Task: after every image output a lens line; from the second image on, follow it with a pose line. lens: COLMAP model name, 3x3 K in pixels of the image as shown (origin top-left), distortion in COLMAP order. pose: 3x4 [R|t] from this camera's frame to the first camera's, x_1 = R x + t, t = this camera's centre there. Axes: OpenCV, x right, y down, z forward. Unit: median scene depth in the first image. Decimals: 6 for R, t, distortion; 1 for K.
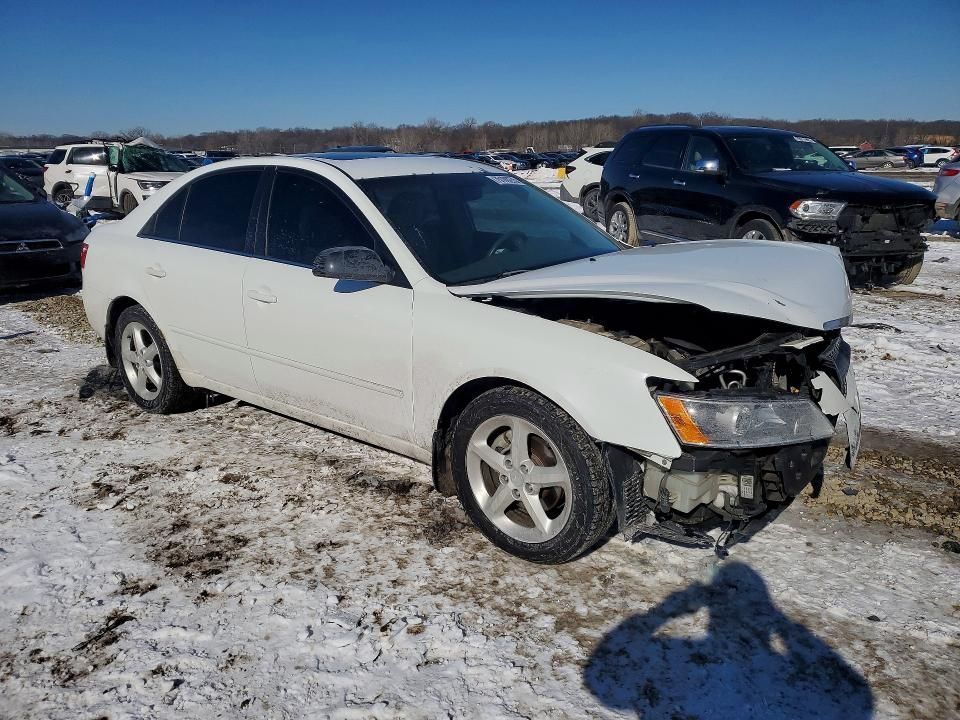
lens RADIAL K [[738.6, 0, 480.0], [0, 738.6, 360.0], [0, 0, 1]] dist [0.047798, -0.003066]
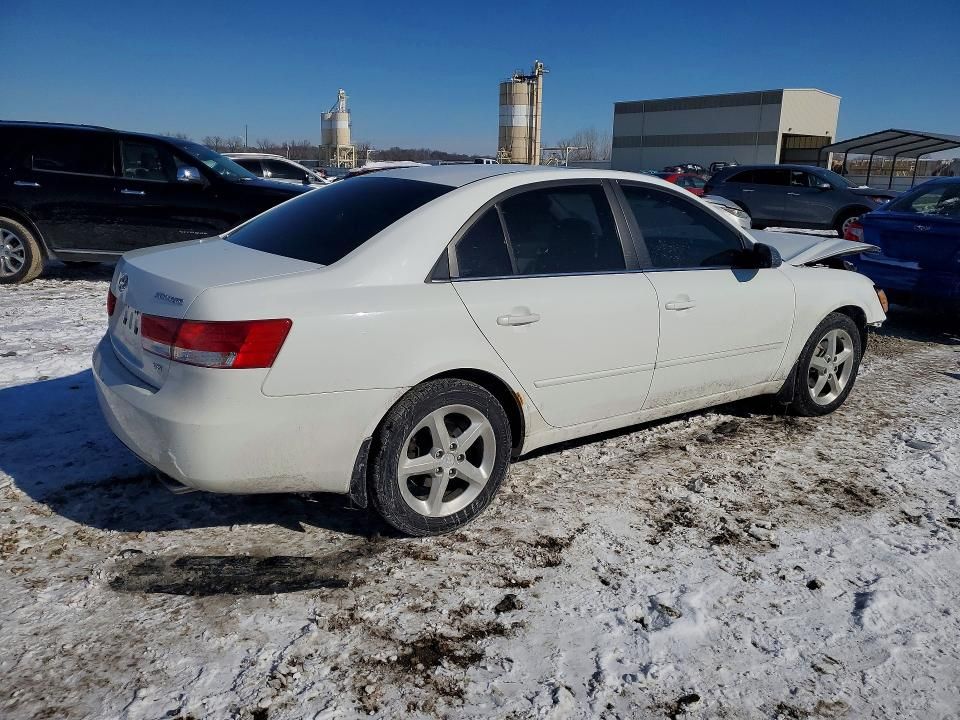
lens RADIAL K [[738.6, 0, 480.0], [0, 738.6, 360.0], [0, 0, 1]] dist [0.047798, -0.003066]
pose [[0.240000, -0.216424, 0.946341, -1.692385], [0.228258, 0.960082, 0.161678, -0.304761], [-0.943556, 0.177207, 0.279821, 1.221472]]
